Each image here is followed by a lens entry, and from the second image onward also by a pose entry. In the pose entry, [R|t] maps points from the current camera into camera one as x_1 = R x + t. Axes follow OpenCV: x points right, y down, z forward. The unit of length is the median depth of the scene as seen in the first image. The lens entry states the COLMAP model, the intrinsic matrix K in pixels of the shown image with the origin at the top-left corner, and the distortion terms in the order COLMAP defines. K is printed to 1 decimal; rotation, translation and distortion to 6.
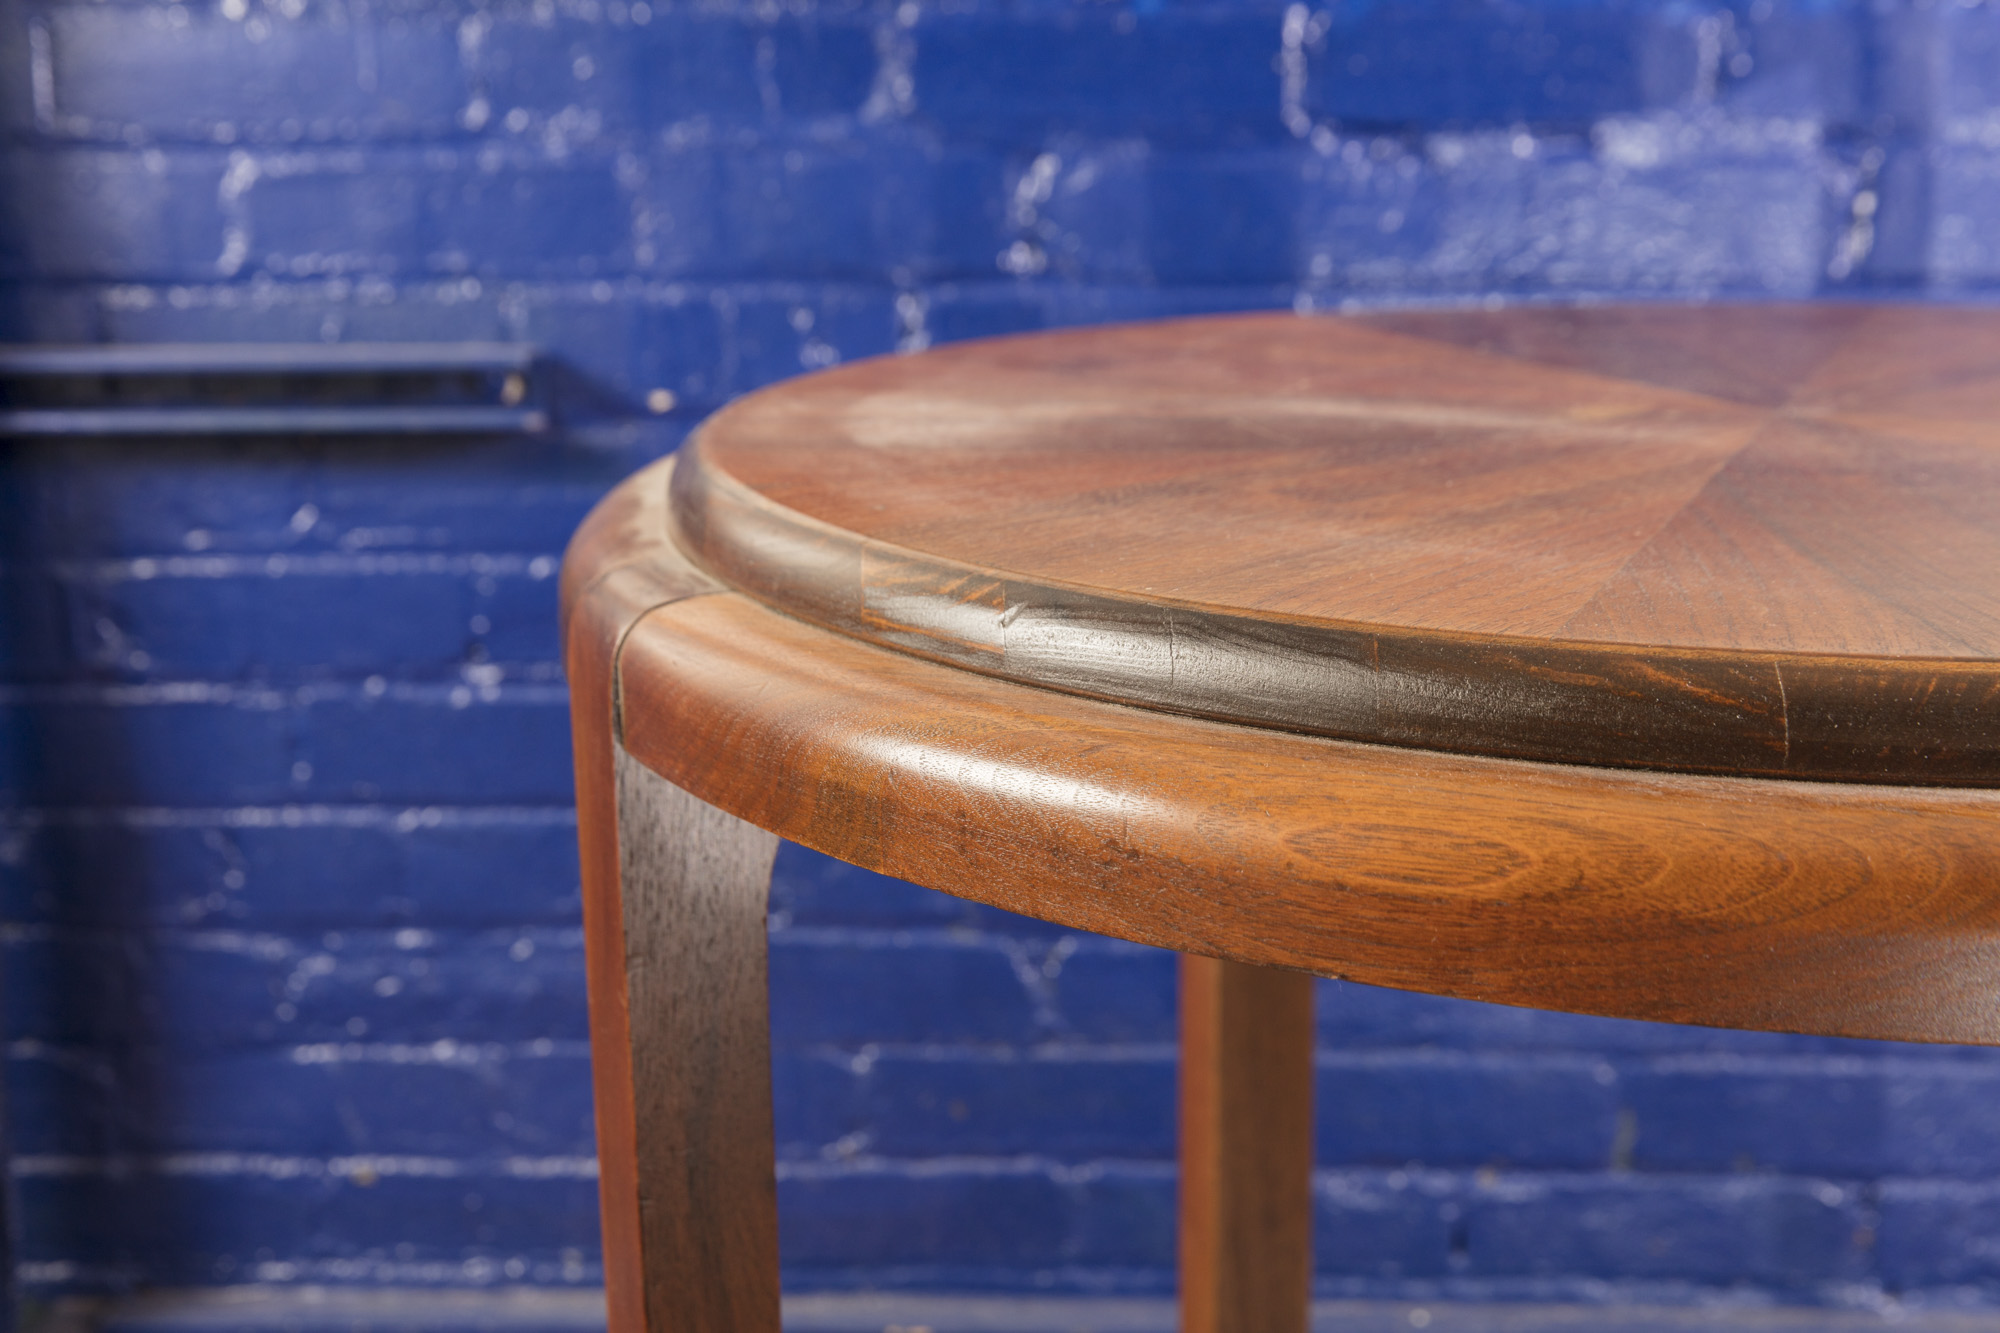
lens RADIAL K [[2570.6, 0, 998.3], [0, 2570.6, 662.3], [0, 0, 1]] dist [0.028578, 0.000000]
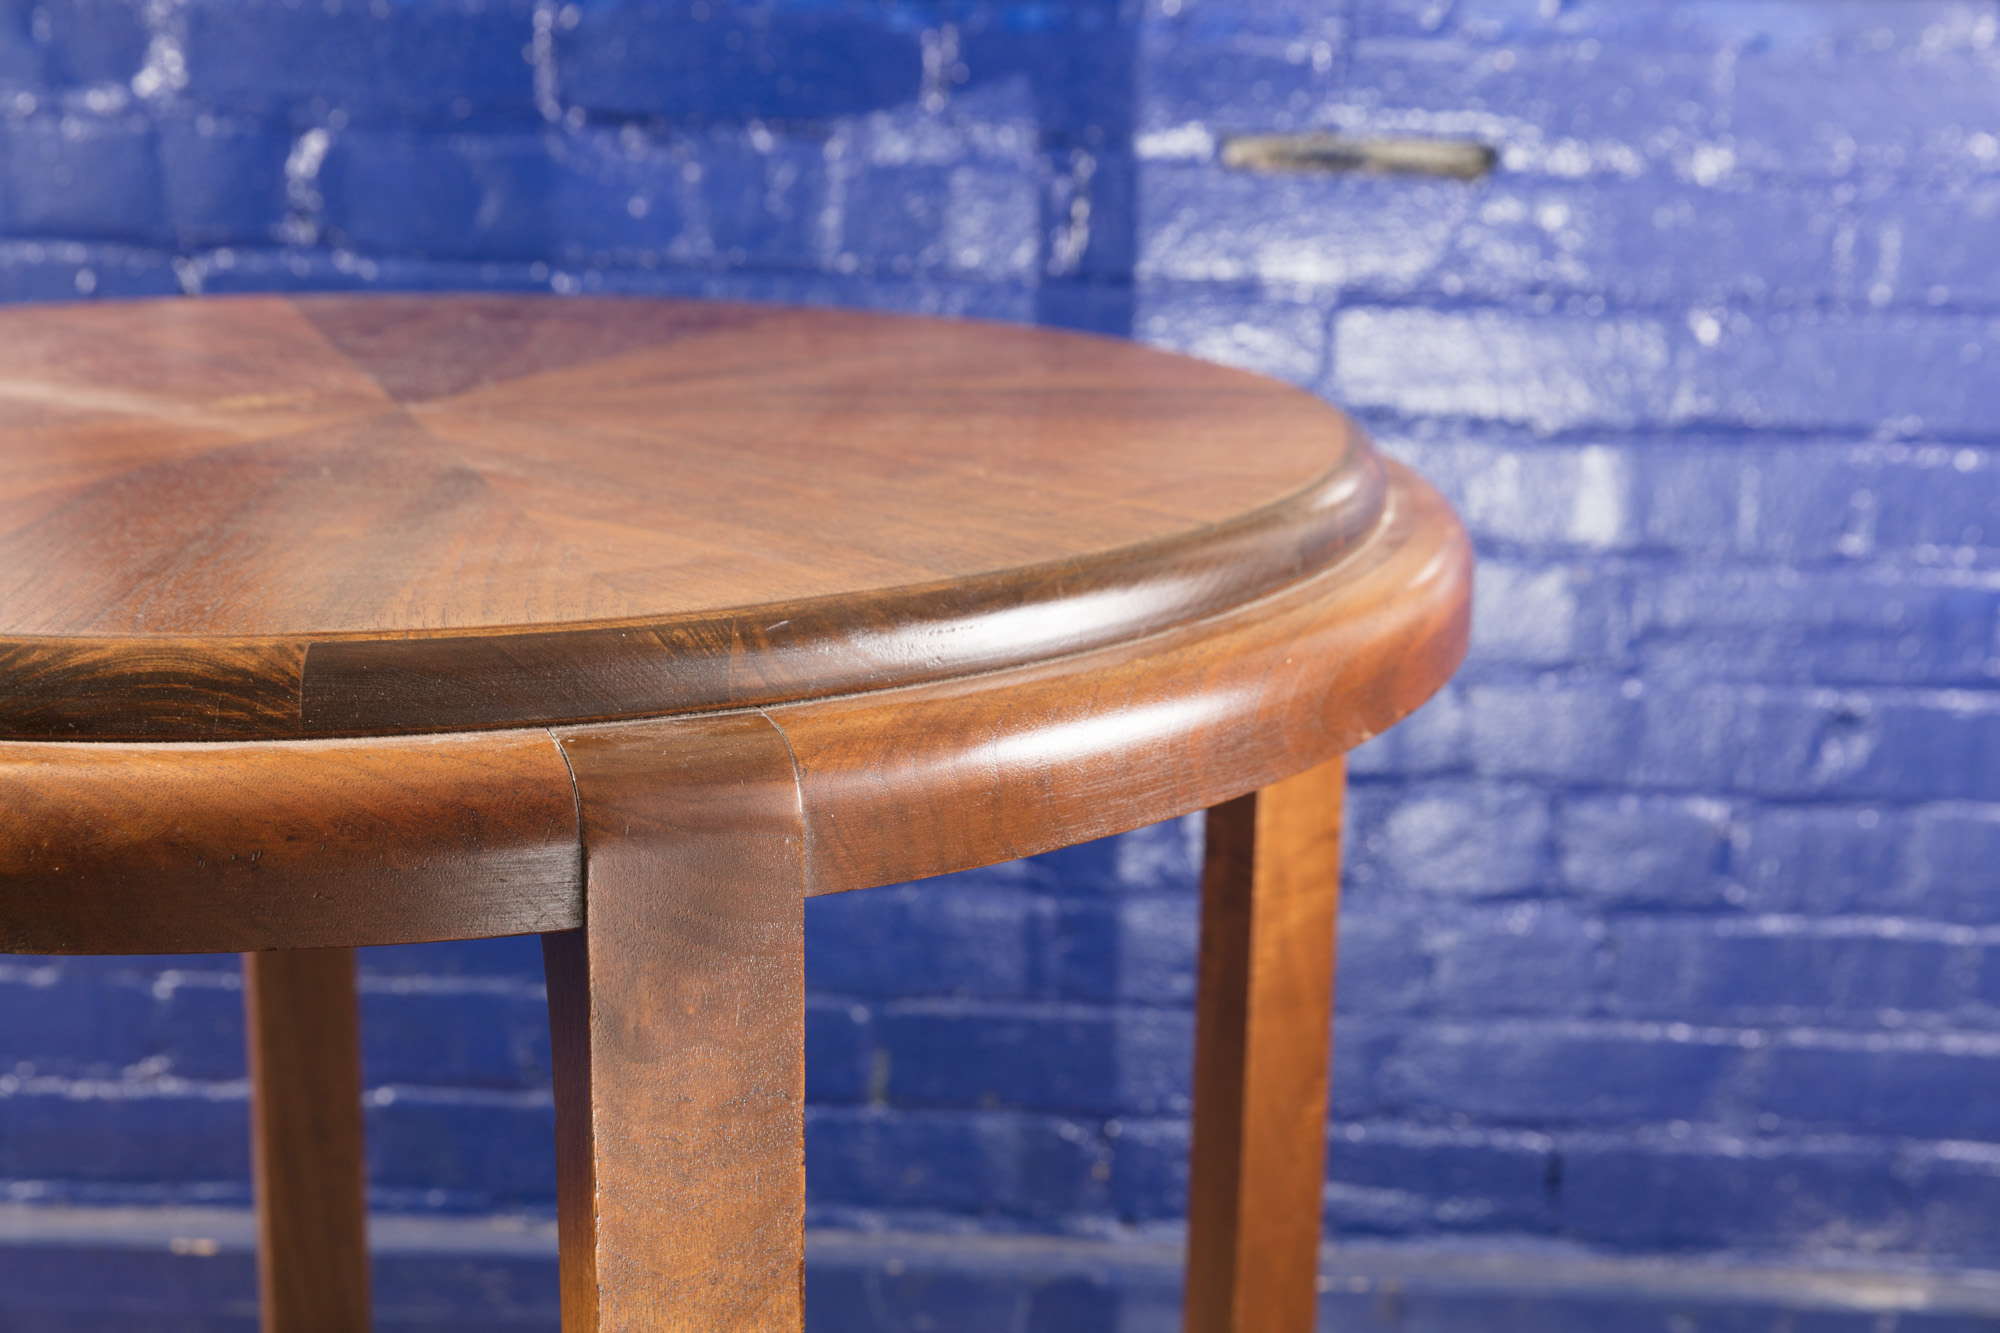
lens RADIAL K [[2570.6, 0, 1002.2], [0, 2570.6, 660.5], [0, 0, 1]] dist [0.028578, 0.000000]
pose [[0.999037, 0.028152, 0.033649, 0.265663], [-0.028715, 0.999454, 0.016346, -0.006037], [-0.033171, -0.017297, 0.999300, -0.066165]]
